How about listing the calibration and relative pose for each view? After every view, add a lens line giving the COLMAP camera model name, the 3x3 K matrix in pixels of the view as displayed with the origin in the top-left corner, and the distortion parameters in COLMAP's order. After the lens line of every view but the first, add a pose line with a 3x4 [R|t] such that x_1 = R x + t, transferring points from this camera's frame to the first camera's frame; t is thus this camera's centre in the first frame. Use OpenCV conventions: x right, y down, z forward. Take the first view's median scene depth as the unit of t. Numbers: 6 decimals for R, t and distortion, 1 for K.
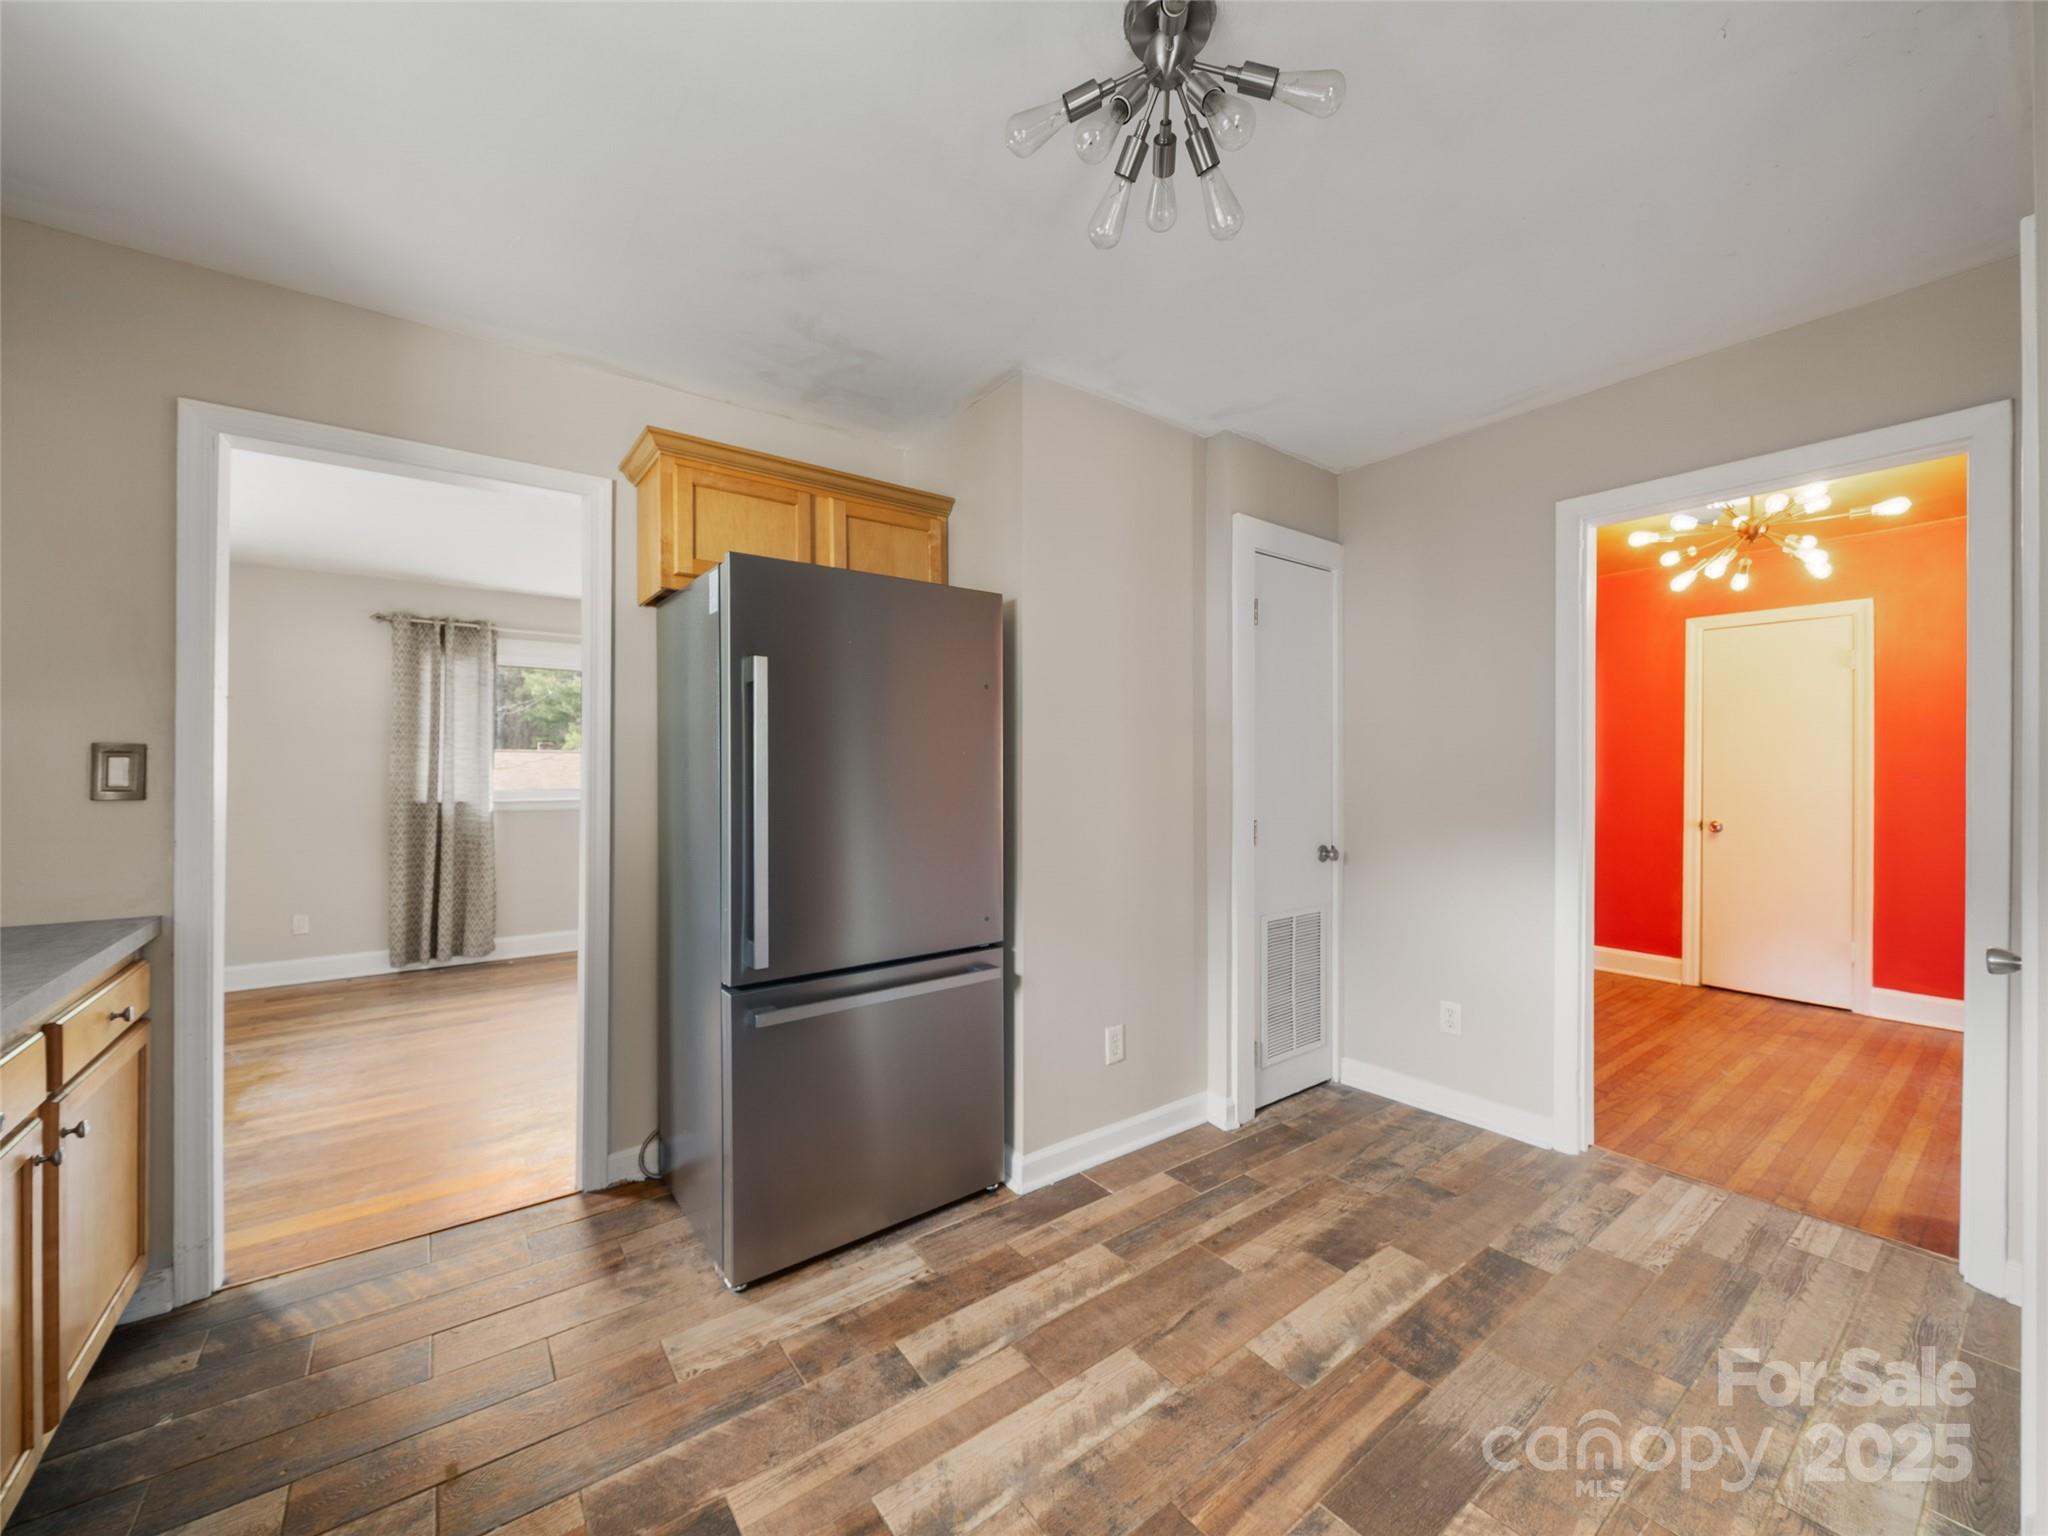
lens RADIAL K [[795.0, 0, 1019.9], [0, 795.0, 763.5], [0, 0, 1]] dist [-0.016453, -0.000157]
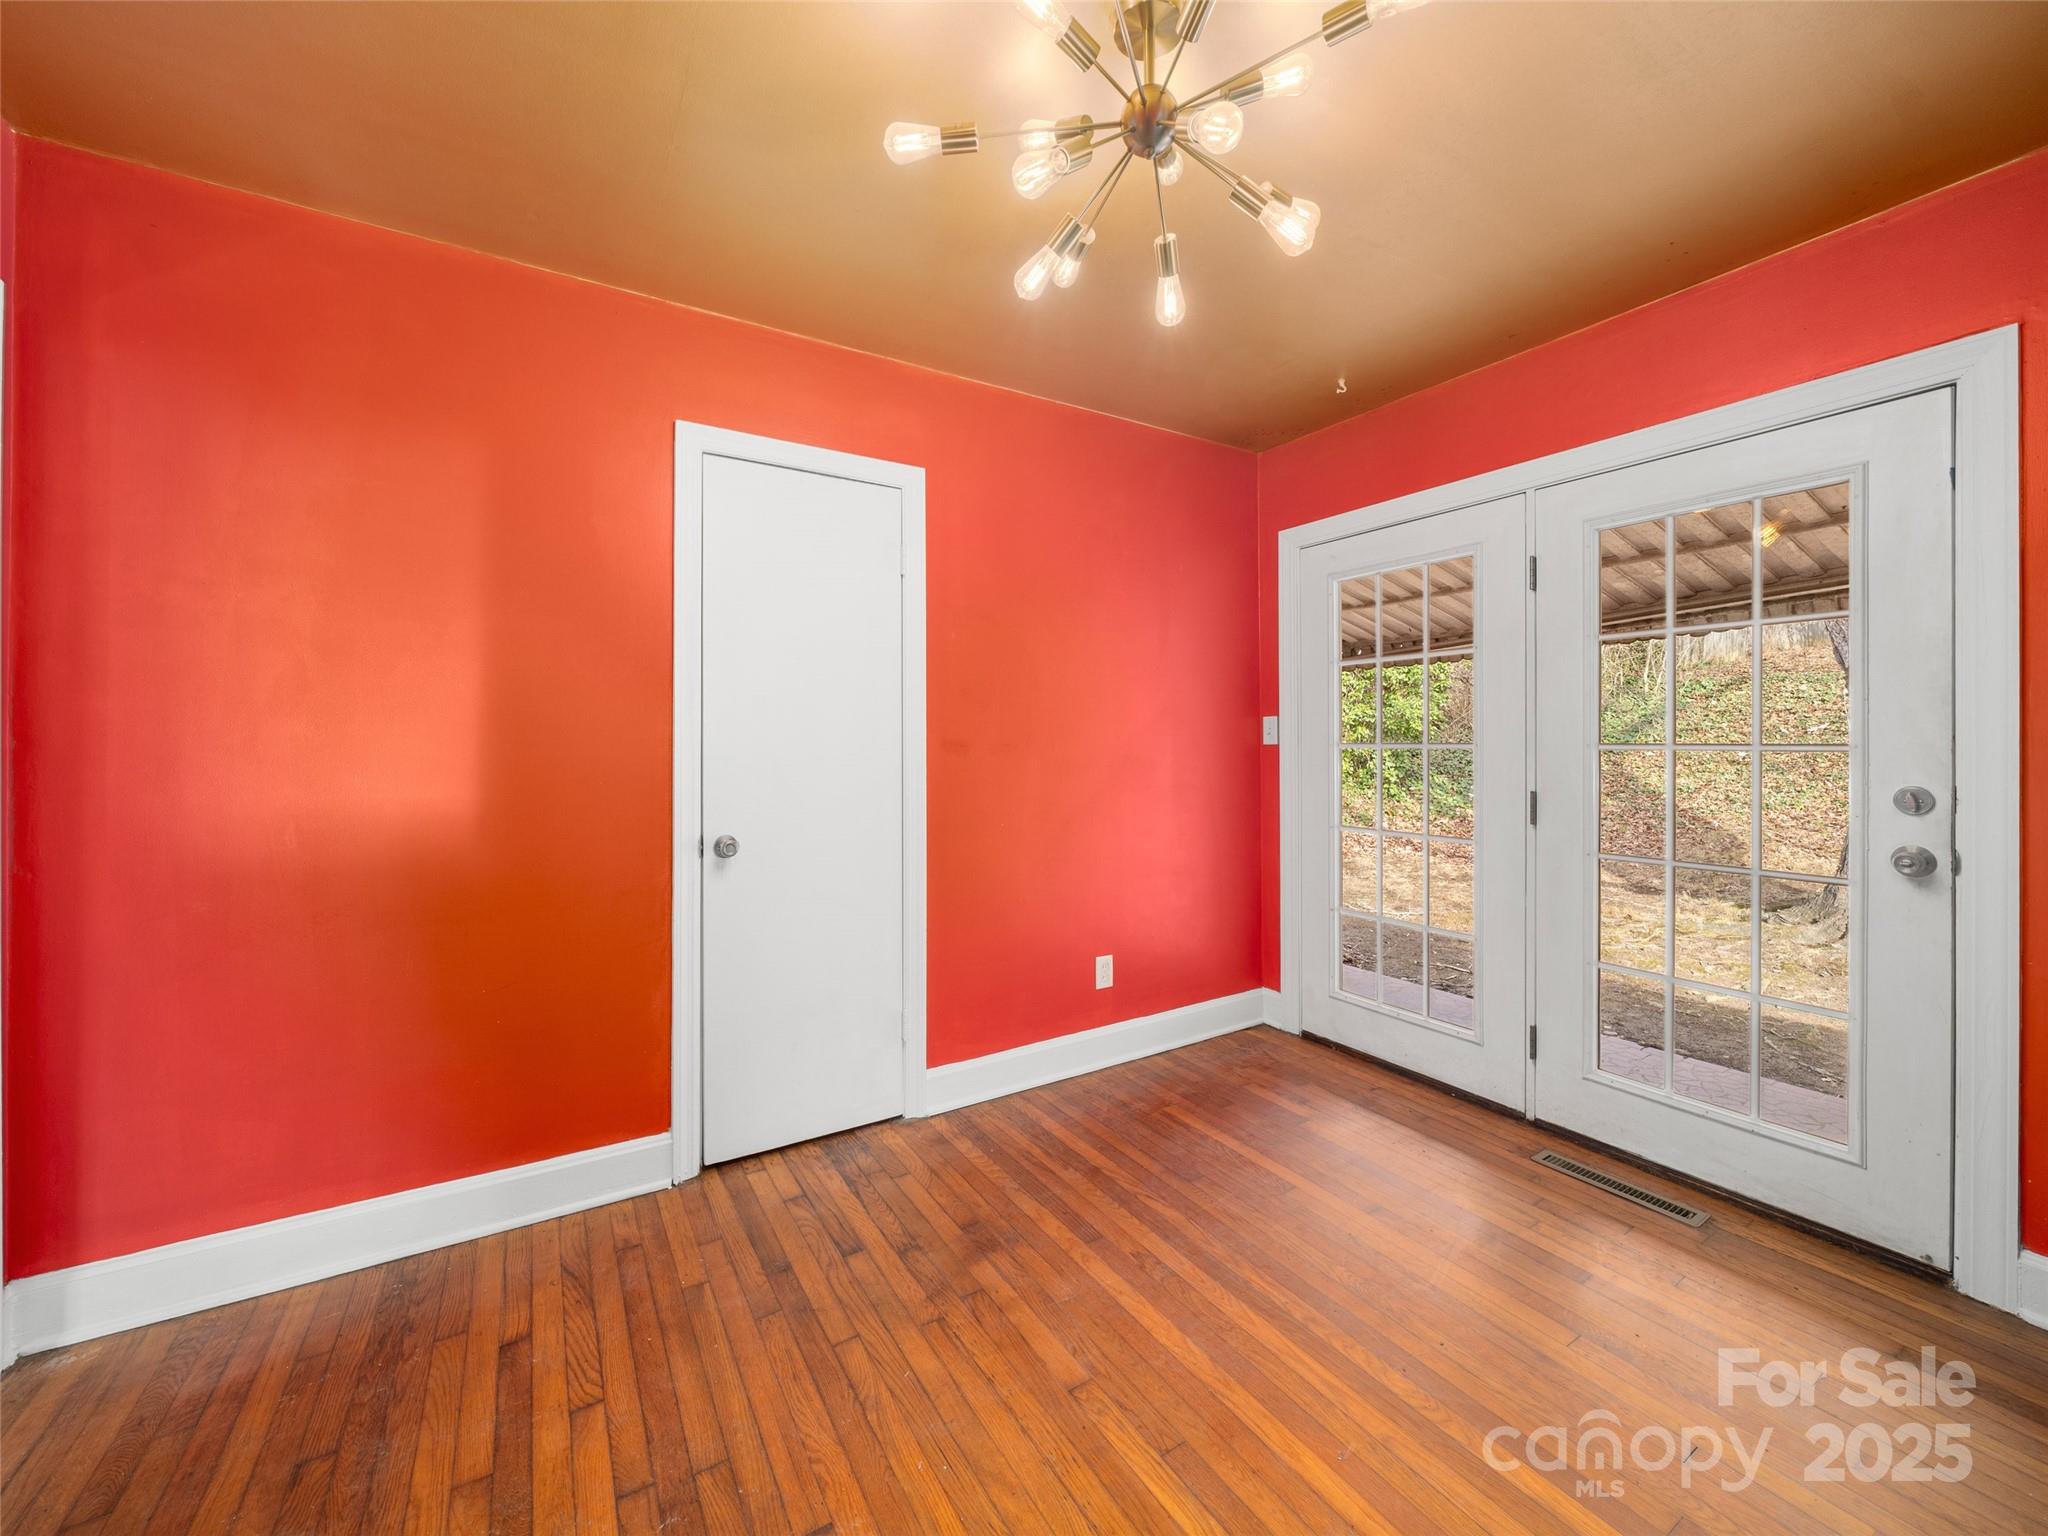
lens RADIAL K [[788.1, 0, 1023.3], [0, 788.1, 747.4], [0, 0, 1]] dist [0.008622, -0.000235]
pose [[0.074127, -0.006529, 0.997227, 0.565902], [-0.008708, 0.999936, 0.007194, 0.014682], [-0.997211, -0.009217, 0.074065, 1.116330]]
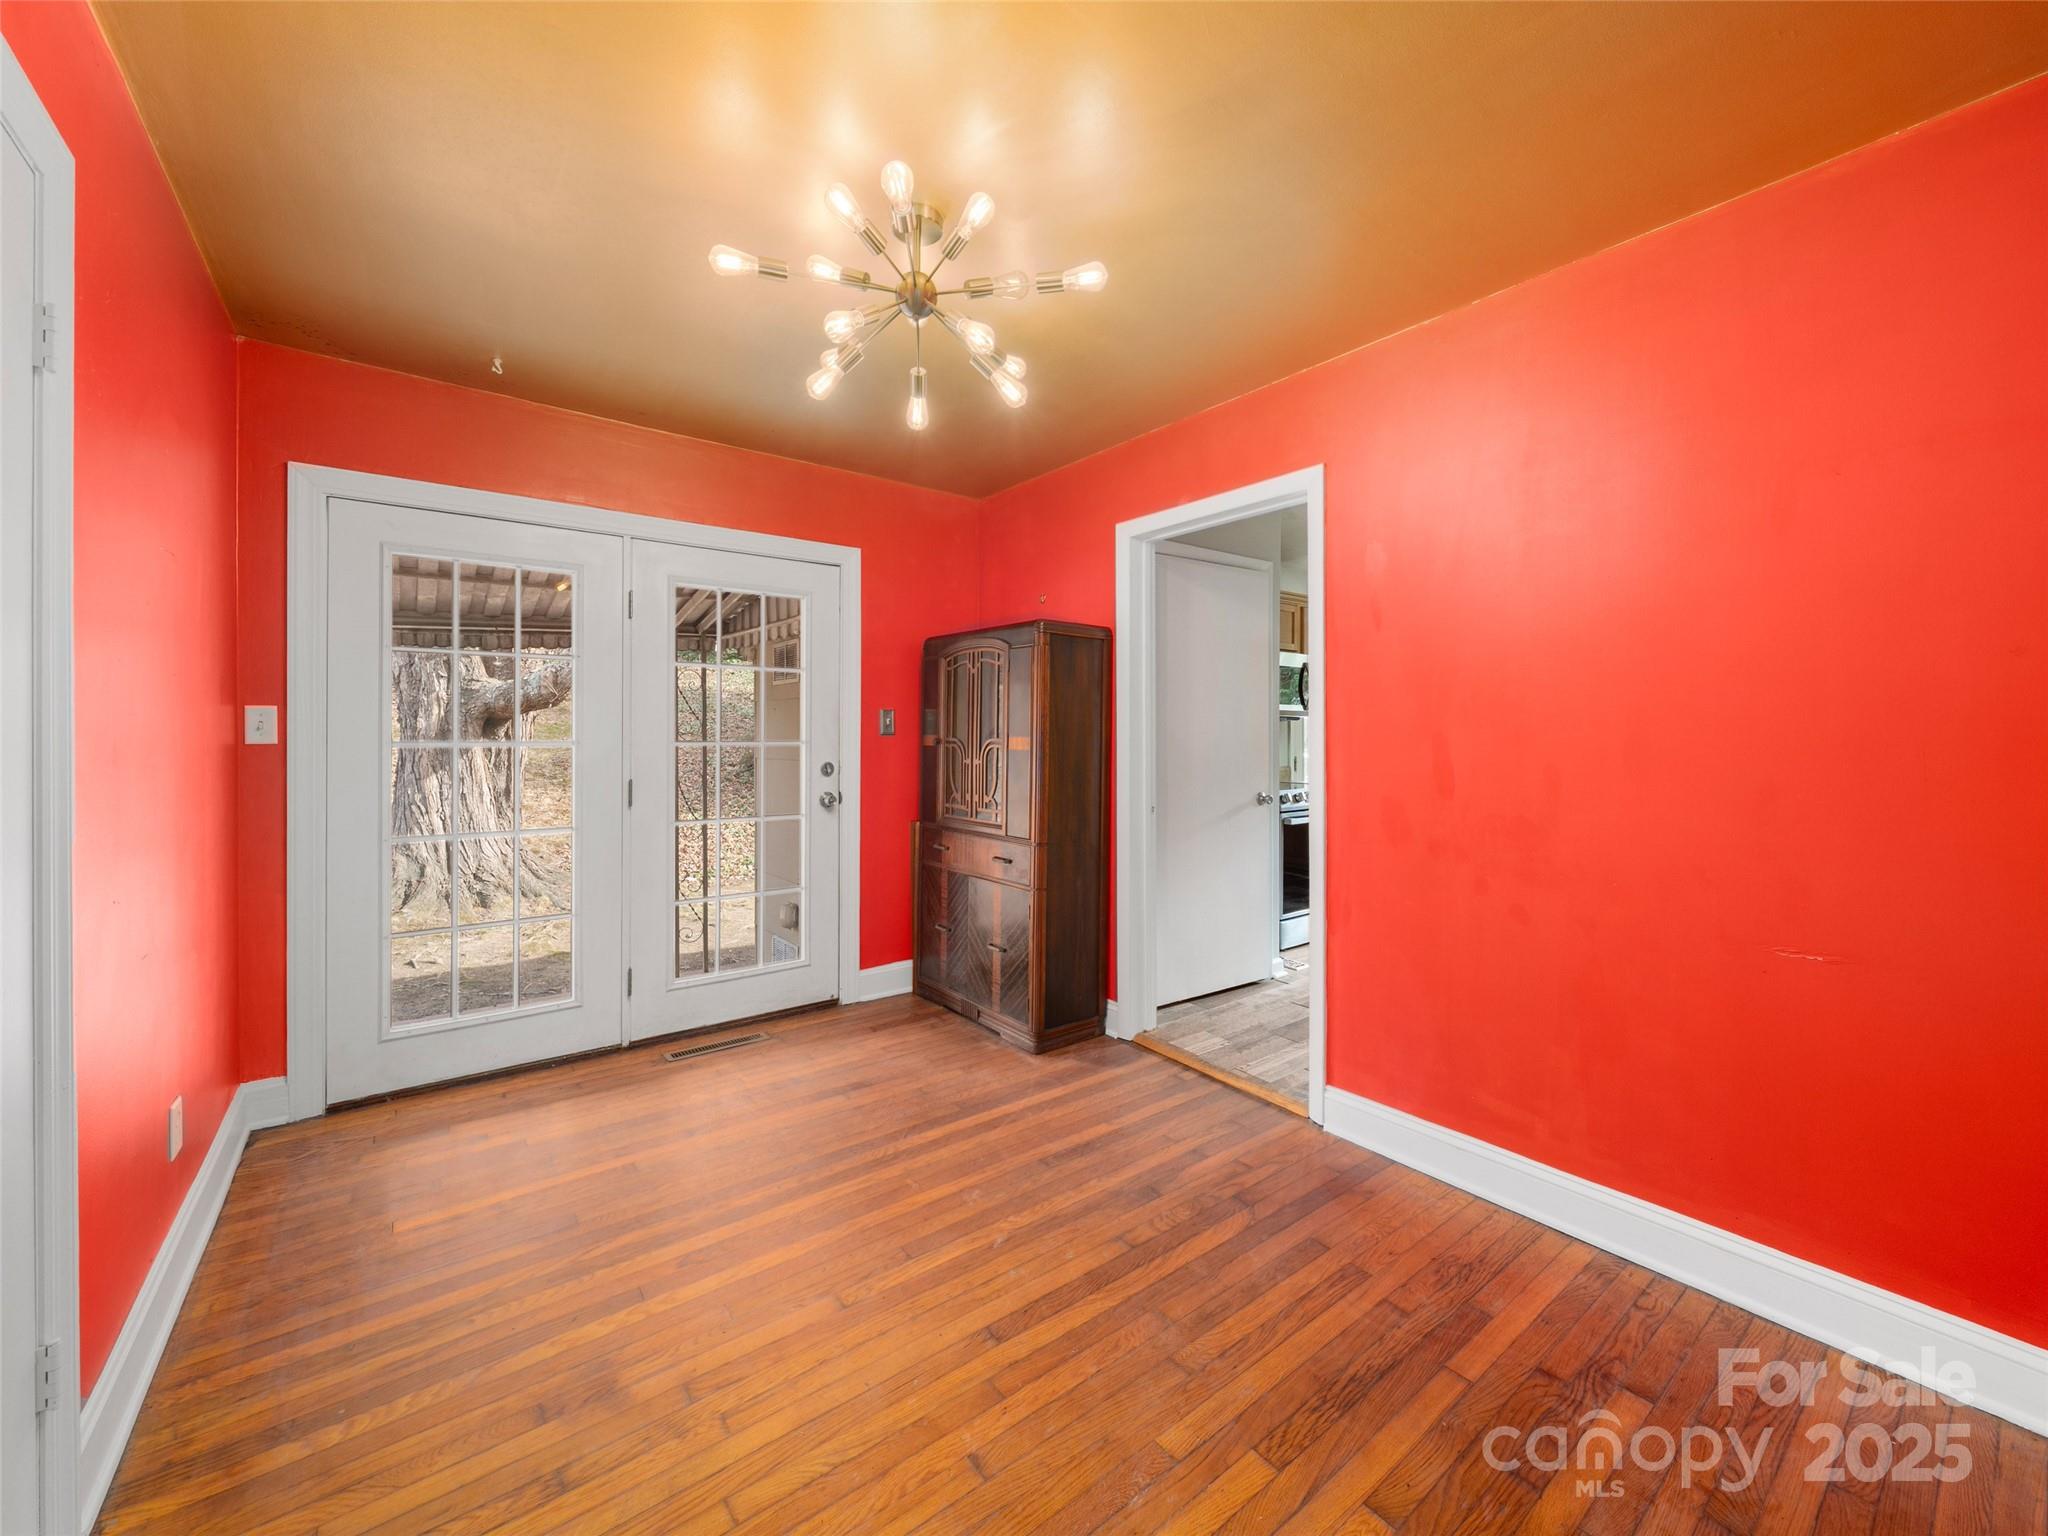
lens RADIAL K [[795.0, 0, 1019.9], [0, 795.0, 763.5], [0, 0, 1]] dist [-0.016453, -0.000157]
pose [[-0.999838, 0.003590, -0.017639, 0.936211], [0.003256, 0.999816, 0.018921, 0.023013], [0.017703, 0.018861, -0.999665, 1.664612]]
